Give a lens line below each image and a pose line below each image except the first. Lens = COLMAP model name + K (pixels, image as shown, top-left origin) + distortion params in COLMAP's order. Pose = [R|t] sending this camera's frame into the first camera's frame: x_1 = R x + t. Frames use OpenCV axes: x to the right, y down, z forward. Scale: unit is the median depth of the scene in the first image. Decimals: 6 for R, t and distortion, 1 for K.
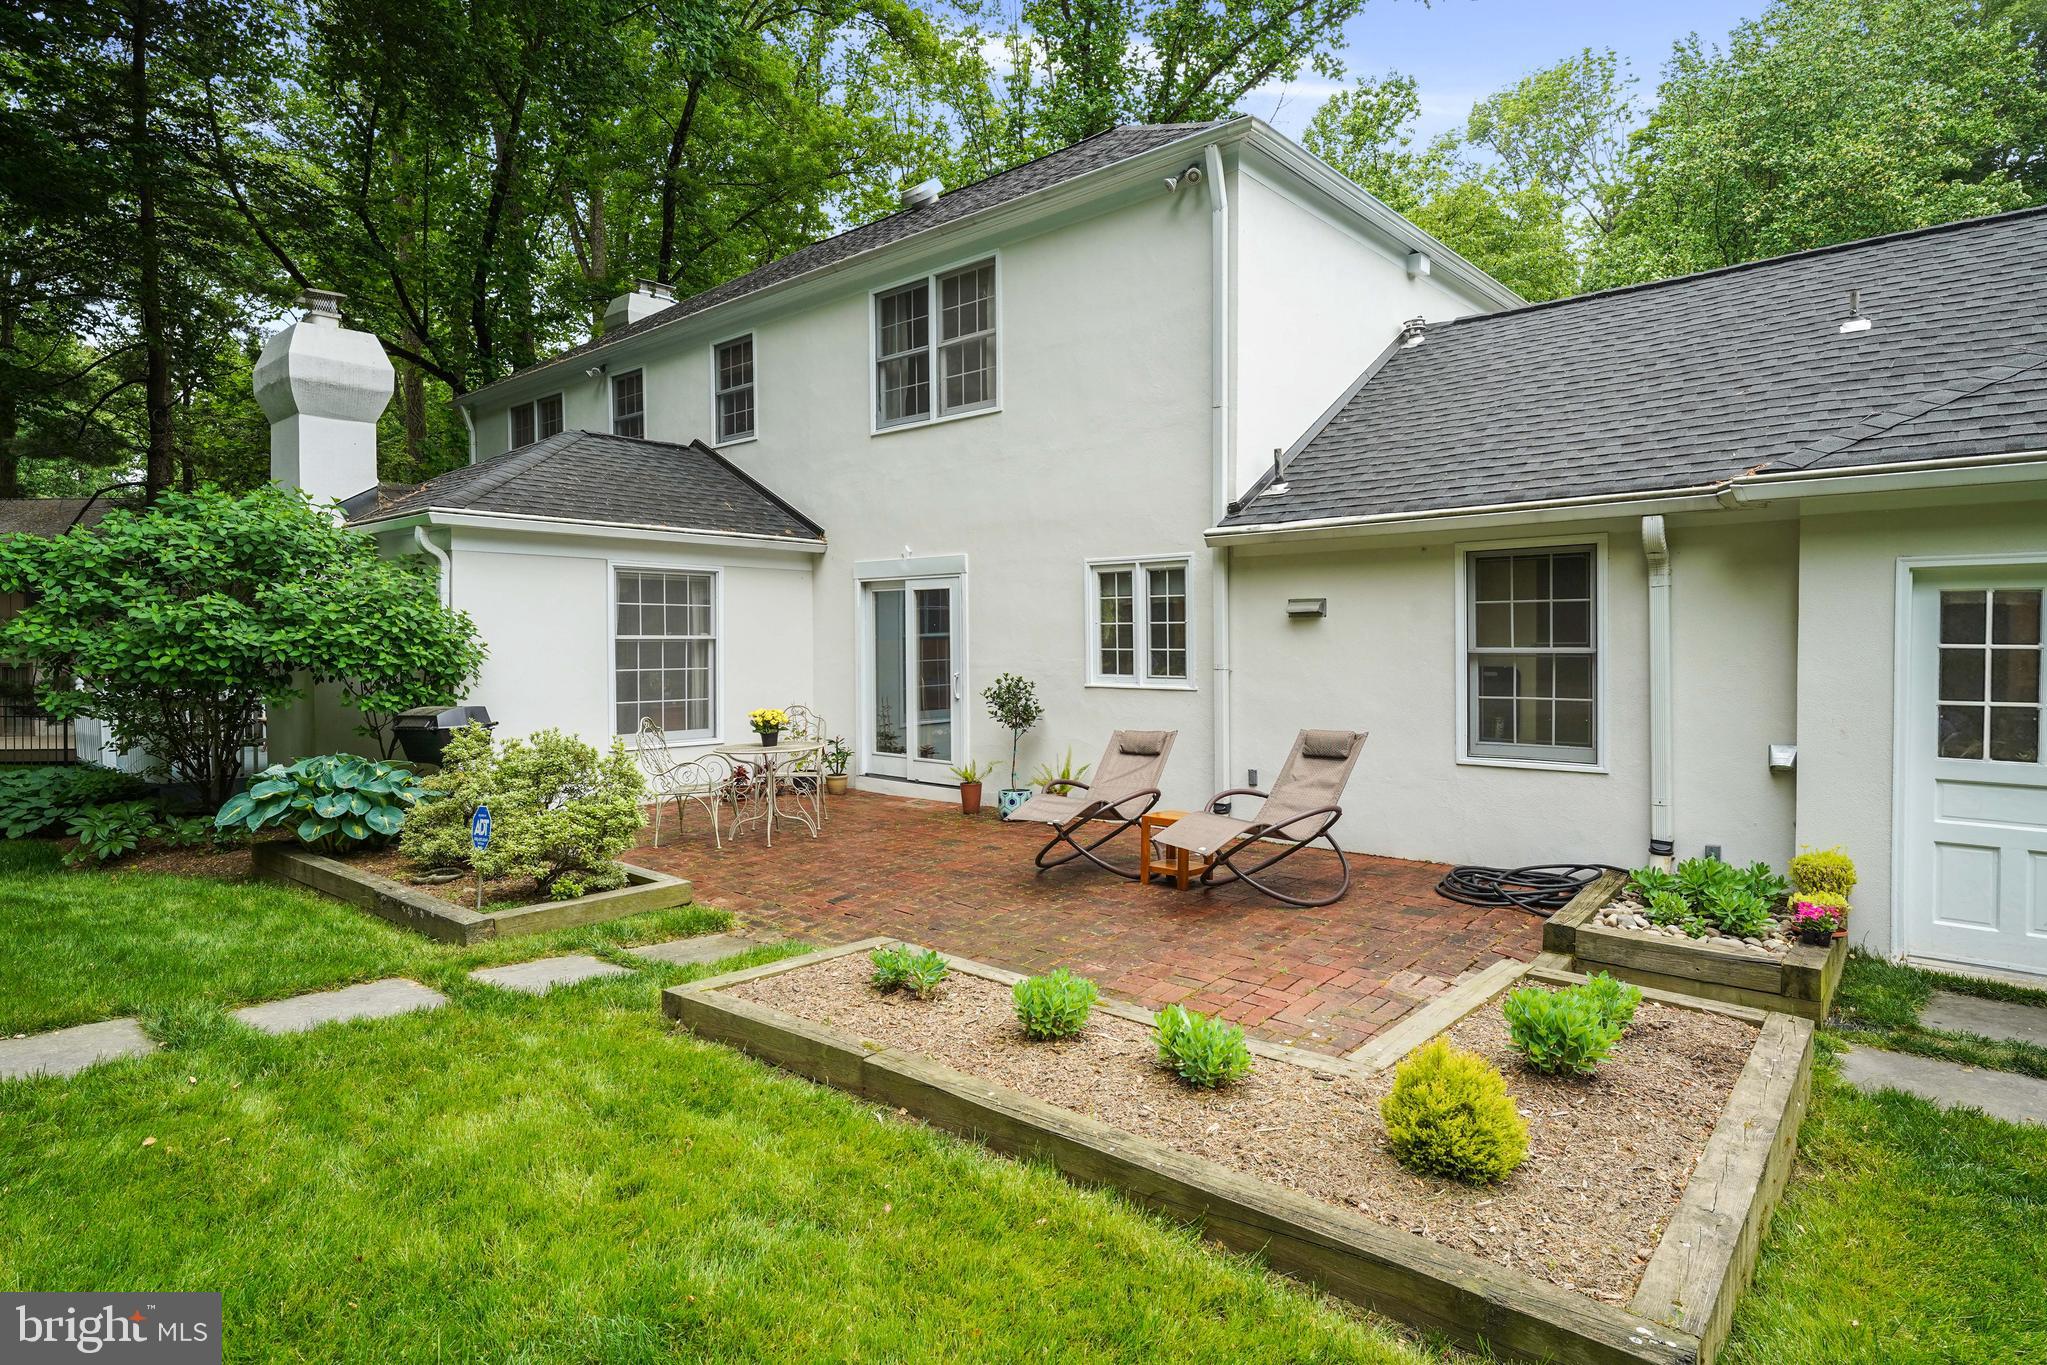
lens RADIAL K [[1091.9, 0, 1033.7], [0, 1091.9, 667.7], [0, 0, 1]] dist [-0.001101, -0.000166]
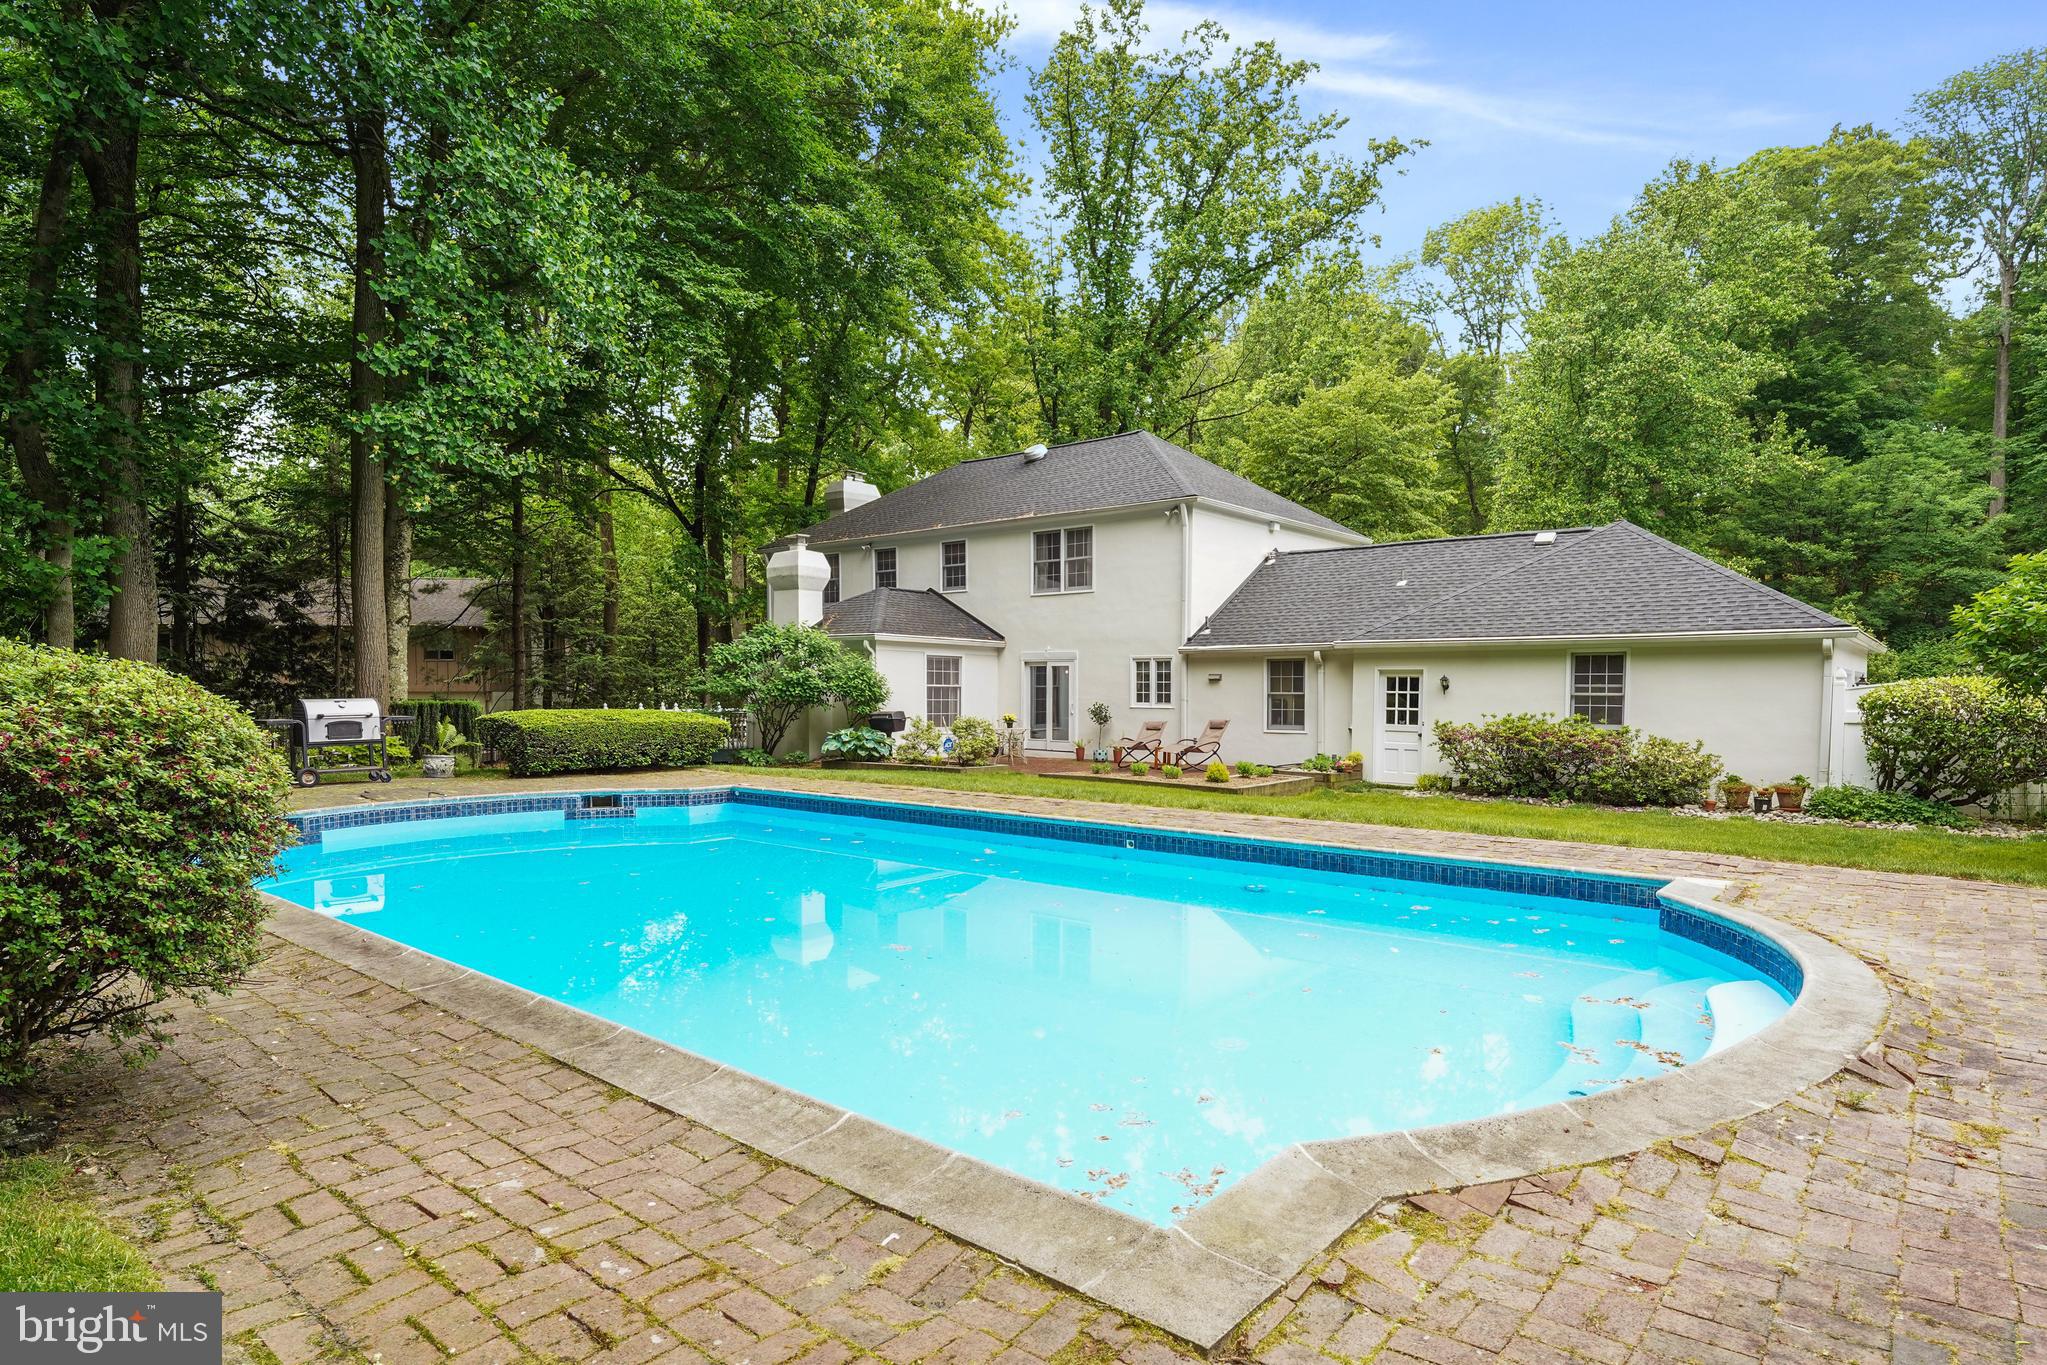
lens RADIAL K [[1111.9, 0, 1046.6], [0, 1111.9, 742.9], [0, 0, 1]] dist [0.001618, -0.001243]
pose [[0.999633, 0.009850, 0.025216, -0.192608], [-0.010339, 0.999759, 0.019365, 0.047644], [-0.025020, -0.019618, 0.999494, -1.427786]]
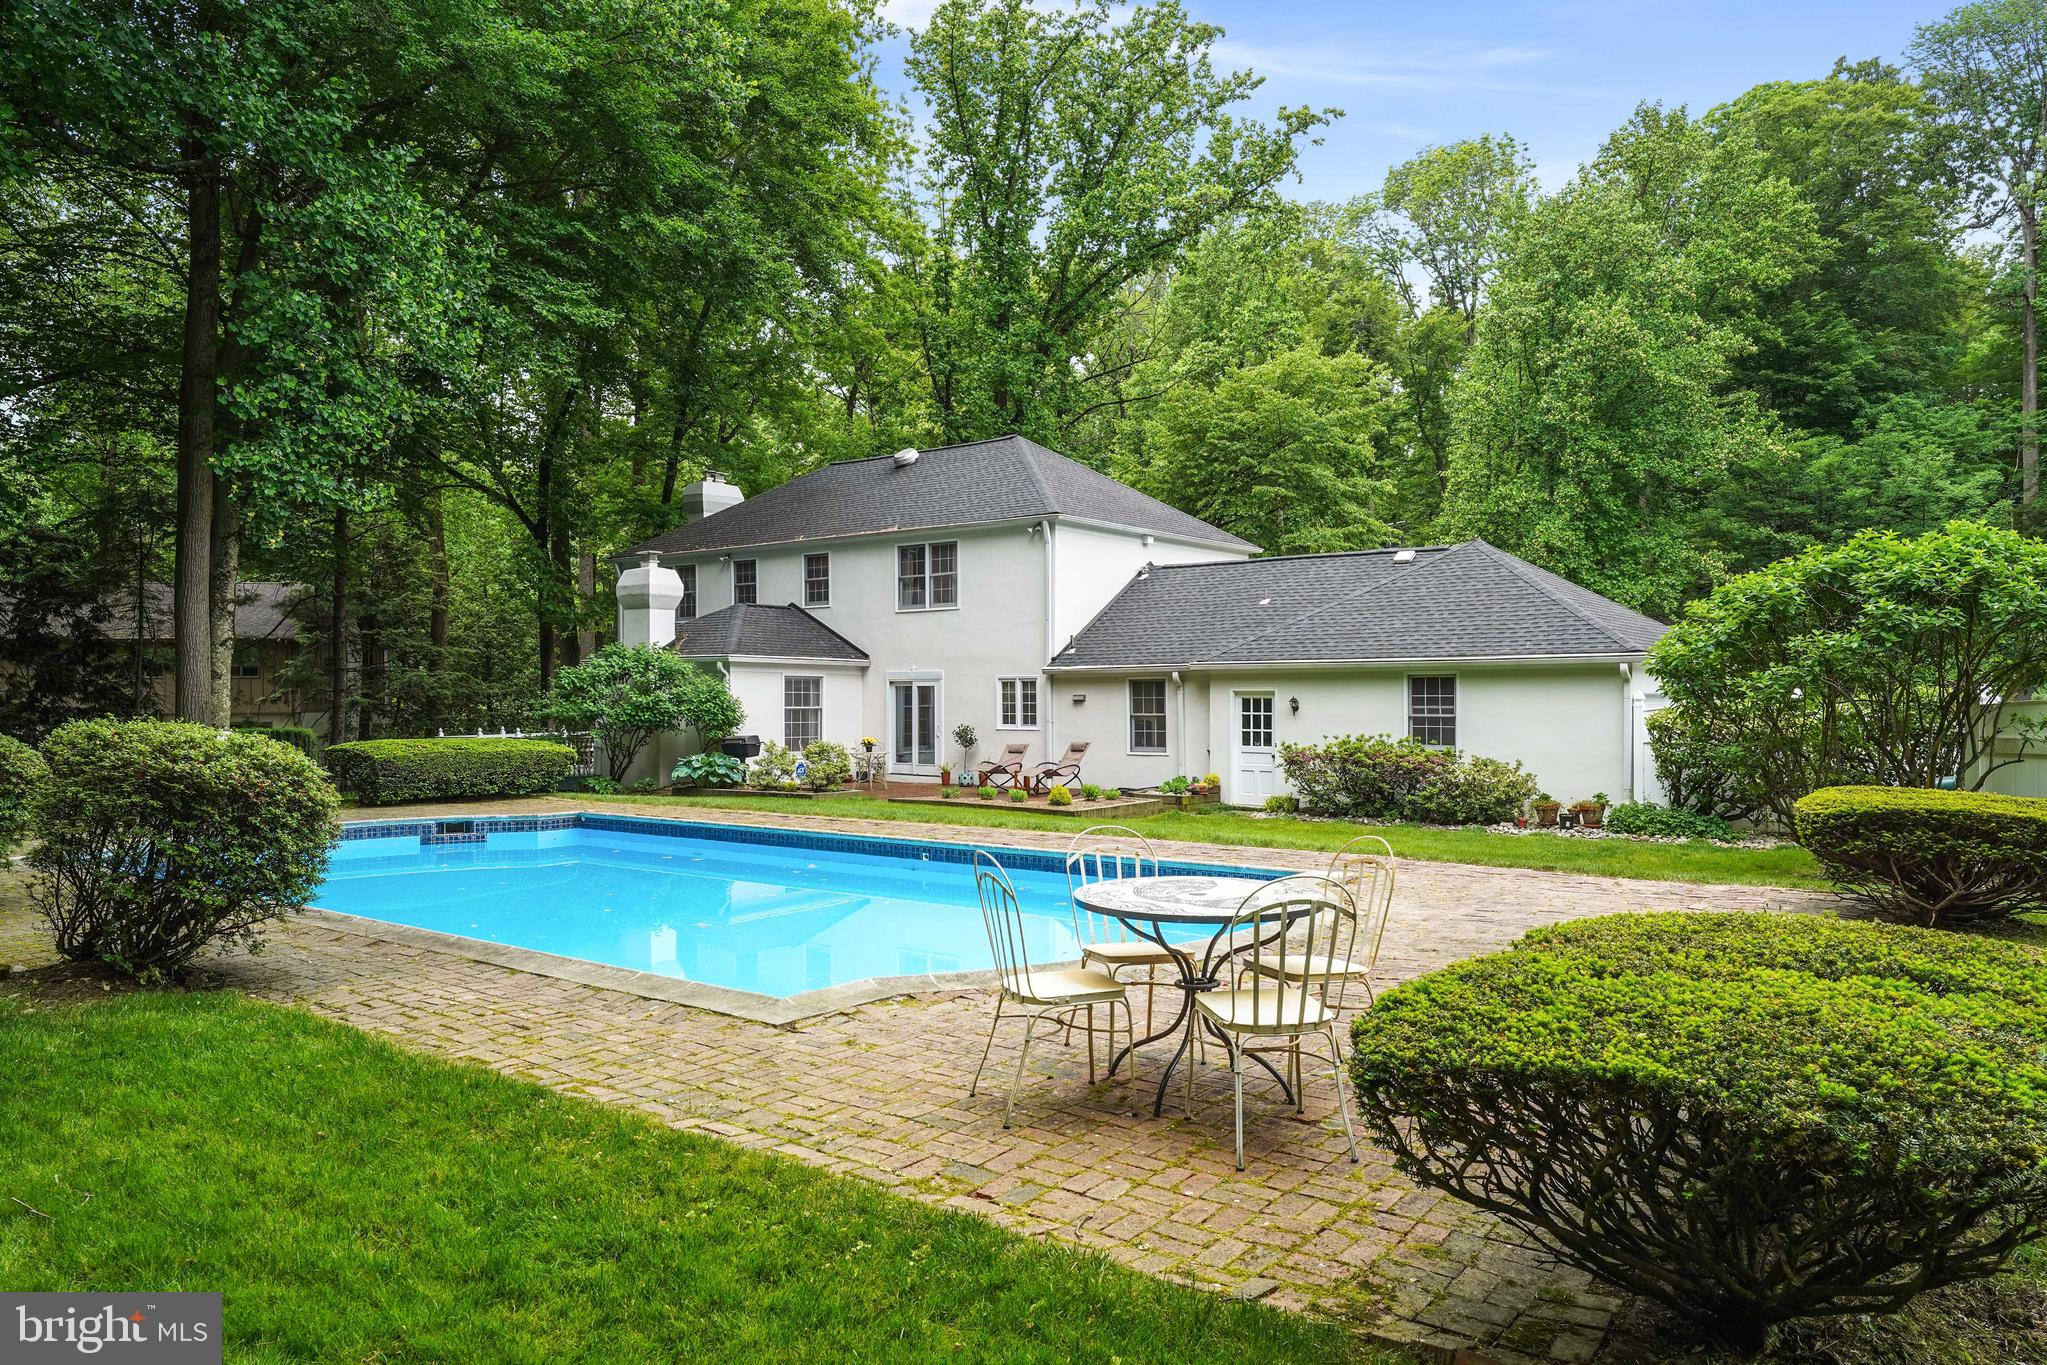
lens RADIAL K [[1385.7, 0, 1003.6], [0, 1385.7, 676.8], [0, 0, 1]] dist [0.001597, 0.004445]
pose [[0.998863, 0.004348, 0.047469, -0.074962], [-0.002272, 0.999042, -0.043702, 0.032536], [-0.047613, 0.043545, 0.997916, -1.898352]]
